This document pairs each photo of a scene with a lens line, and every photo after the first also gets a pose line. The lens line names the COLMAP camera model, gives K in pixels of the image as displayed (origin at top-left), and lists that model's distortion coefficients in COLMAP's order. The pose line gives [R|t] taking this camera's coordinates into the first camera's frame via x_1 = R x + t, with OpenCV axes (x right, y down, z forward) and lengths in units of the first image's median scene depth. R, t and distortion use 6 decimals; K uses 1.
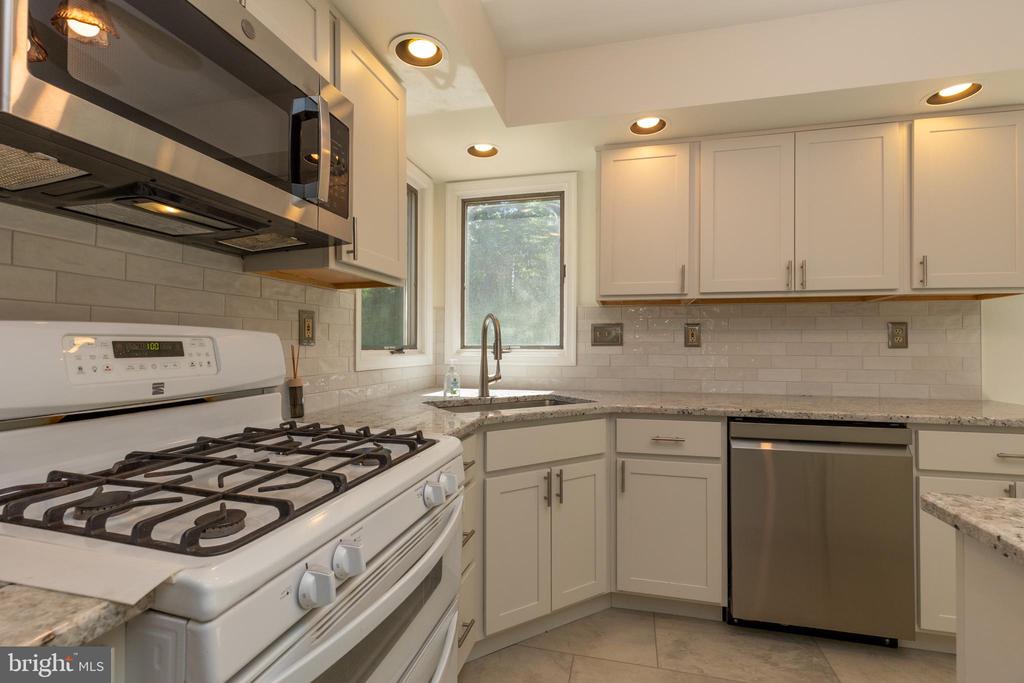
lens RADIAL K [[454.0, 0, 513.4], [0, 454.0, 338.4], [0, 0, 1]] dist [-0.000892, -0.001773]
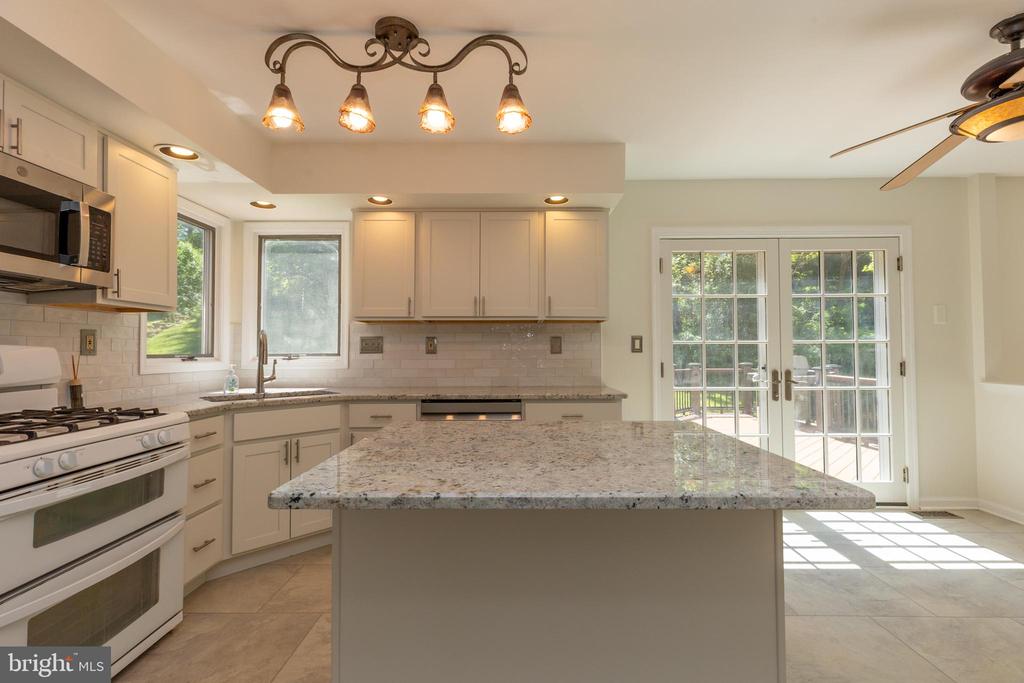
lens RADIAL K [[454.0, 0, 513.4], [0, 454.0, 338.4], [0, 0, 1]] dist [-0.000892, -0.001773]
pose [[0.971519, 0.000226, 0.236963, 0.386152], [0.003100, 0.999902, -0.013662, -0.010692], [-0.236943, 0.014007, 0.971423, -0.518565]]
